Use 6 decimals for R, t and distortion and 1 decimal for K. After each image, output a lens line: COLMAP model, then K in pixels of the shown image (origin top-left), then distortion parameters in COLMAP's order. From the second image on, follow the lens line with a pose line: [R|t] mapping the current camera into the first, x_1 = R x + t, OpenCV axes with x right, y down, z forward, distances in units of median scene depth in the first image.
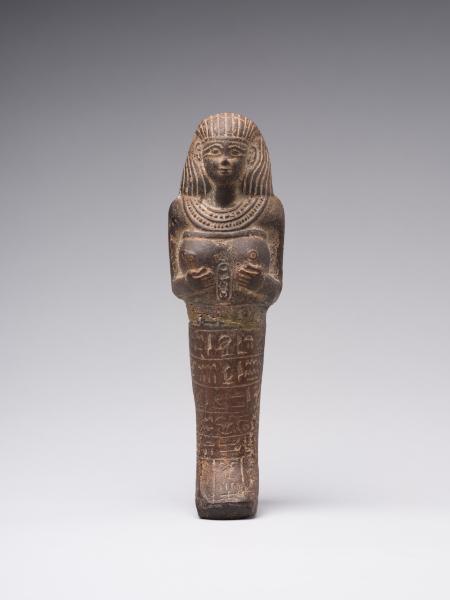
lens RADIAL K [[1942.8, 0, 212.5], [0, 1942.8, 313.0], [0, 0, 1]] dist [0.551161, 0.000000]
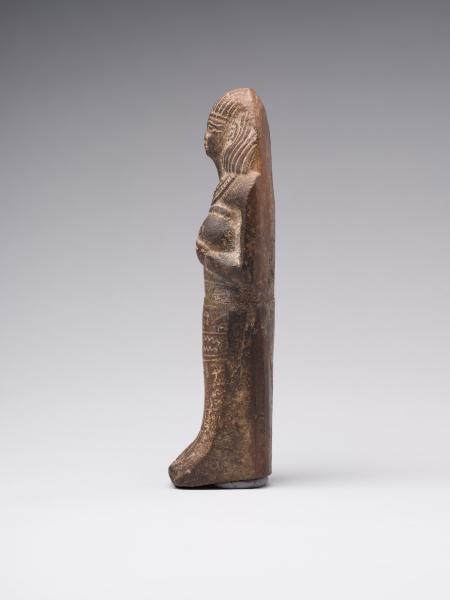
lens RADIAL K [[1942.8, 0, 224.0], [0, 1942.8, 302.1], [0, 0, 1]] dist [0.551161, 0.000000]
pose [[-0.047880, 0.101411, -0.993692, 1.011283], [-0.087524, 0.990580, 0.105310, -0.099345], [0.995011, 0.092014, -0.038553, 1.047525]]
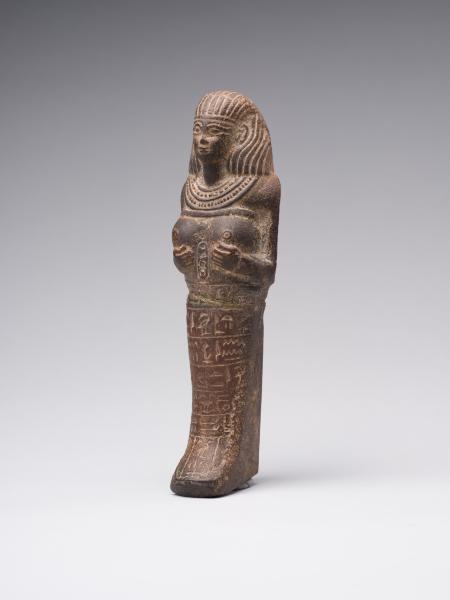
lens RADIAL K [[1942.8, 0, 225.0], [0, 1942.8, 300.7], [0, 0, 1]] dist [0.551161, 0.000000]
pose [[0.859733, 0.045501, -0.508713, 0.523363], [-0.035881, 0.998944, 0.028710, -0.024491], [0.509482, -0.006430, 0.860457, 0.144052]]
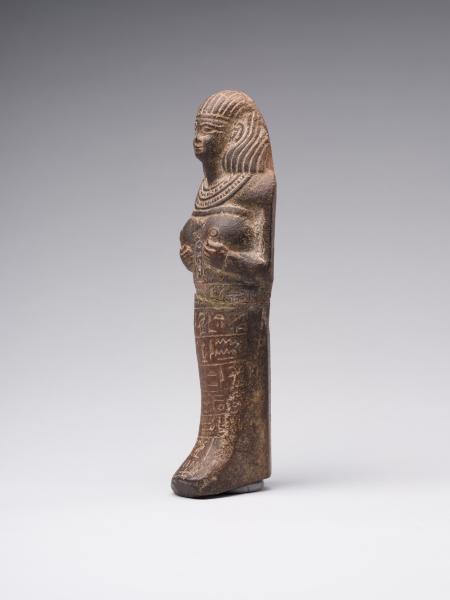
lens RADIAL K [[1942.8, 0, 225.6], [0, 1942.8, 294.7], [0, 0, 1]] dist [0.551161, 0.000000]
pose [[0.580651, 0.025524, -0.813752, 0.824189], [-0.040270, 0.999185, 0.002606, -0.001081], [0.813156, 0.031256, 0.581206, 0.428632]]
